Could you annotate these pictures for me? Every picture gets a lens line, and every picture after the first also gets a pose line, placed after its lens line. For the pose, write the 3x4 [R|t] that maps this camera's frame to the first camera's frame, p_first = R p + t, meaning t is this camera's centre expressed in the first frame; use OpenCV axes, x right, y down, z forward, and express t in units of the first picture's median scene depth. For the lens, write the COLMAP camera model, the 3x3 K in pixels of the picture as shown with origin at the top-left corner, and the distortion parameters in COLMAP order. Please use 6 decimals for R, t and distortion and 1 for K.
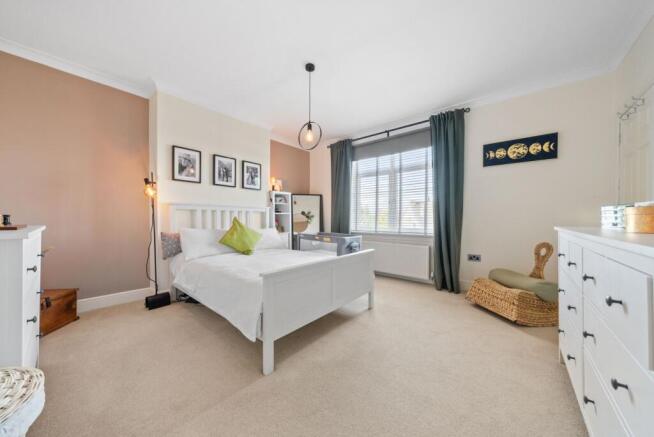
lens RADIAL K [[228.6, 0, 325.6], [0, 228.6, 217.8], [0, 0, 1]] dist [-0.000041, -0.000067]
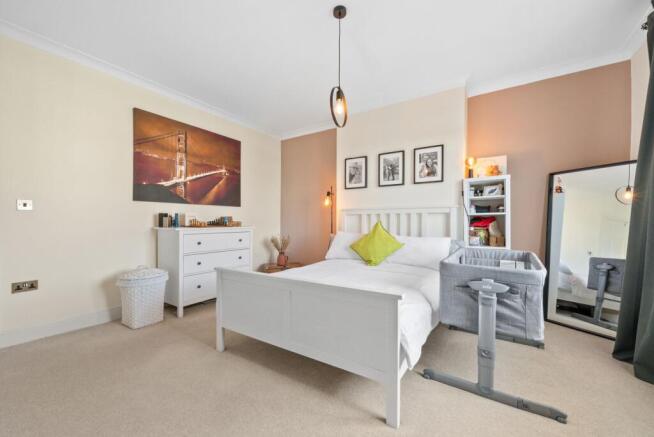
lens RADIAL K [[268.2, 0, 327.0], [0, 268.2, 218.5], [0, 0, 1]] dist [0.001228, 0.000151]
pose [[0.122386, -0.019316, -0.992295, 0.536474], [0.005448, 0.999809, -0.018790, 0.005378], [0.992468, -0.003106, 0.122468, 0.613479]]
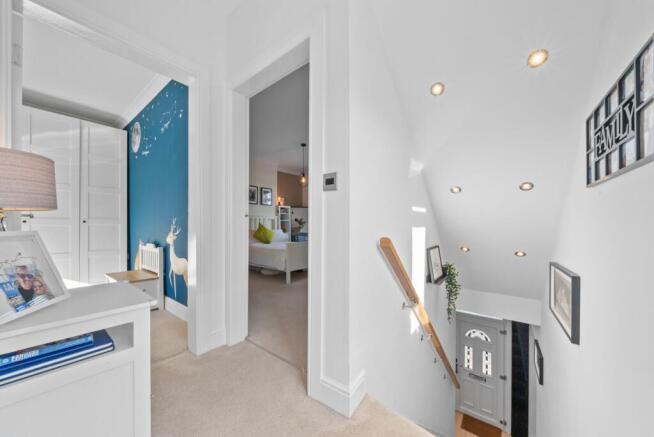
lens RADIAL K [[228.6, 0, 325.6], [0, 228.6, 217.8], [0, 0, 1]] dist [-0.000041, -0.000067]
pose [[0.999206, -0.007043, 0.039209, 0.025569], [0.008211, 0.999525, -0.029721, 0.015221], [-0.038981, 0.030019, 0.998789, -0.641735]]
